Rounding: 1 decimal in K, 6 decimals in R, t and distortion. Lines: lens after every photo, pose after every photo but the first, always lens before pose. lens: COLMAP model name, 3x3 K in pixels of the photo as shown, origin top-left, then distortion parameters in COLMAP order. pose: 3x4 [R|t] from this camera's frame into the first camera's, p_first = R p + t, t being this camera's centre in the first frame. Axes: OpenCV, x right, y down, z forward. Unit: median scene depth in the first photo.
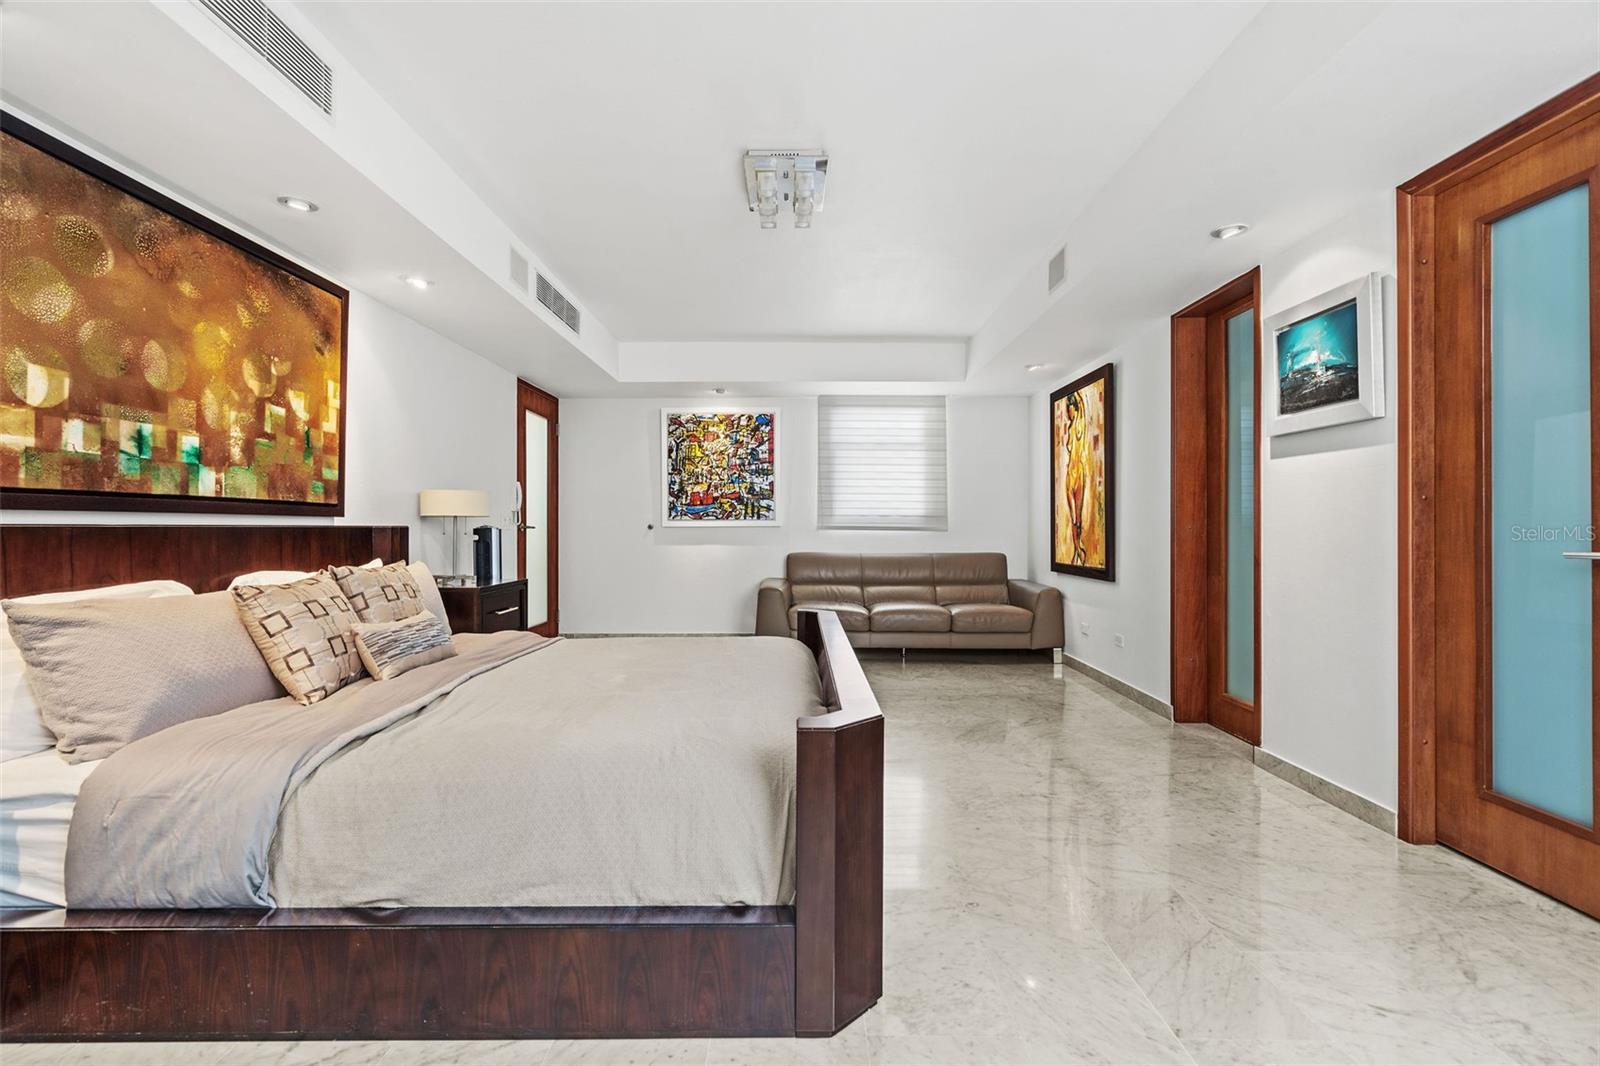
lens RADIAL K [[732.3, 0, 799.8], [0, 732.3, 527.3], [0, 0, 1]] dist [0.000748, 0.000229]
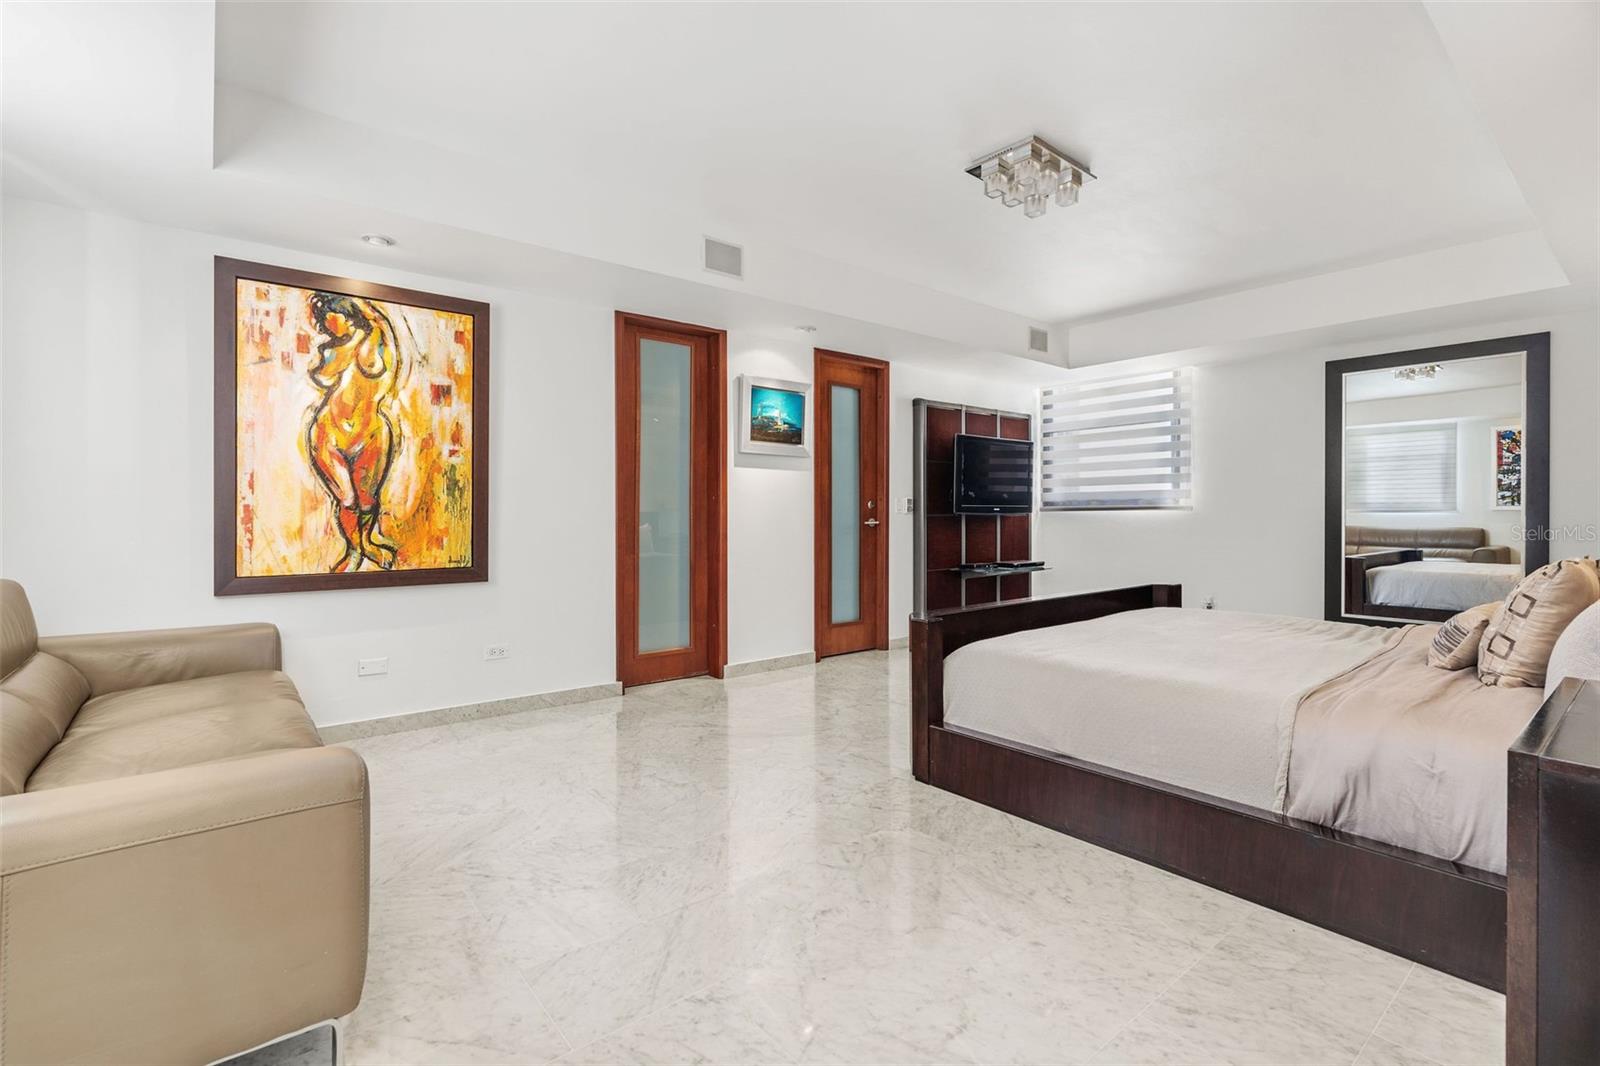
lens RADIAL K [[732.3, 0, 799.5], [0, 732.3, 522.9], [0, 0, 1]] dist [0.000748, 0.000229]
pose [[-0.629102, 0.001723, 0.777320, -0.660126], [0.007441, 0.999965, 0.003805, 0.018431], [-0.777287, 0.008177, -0.629093, 2.022160]]
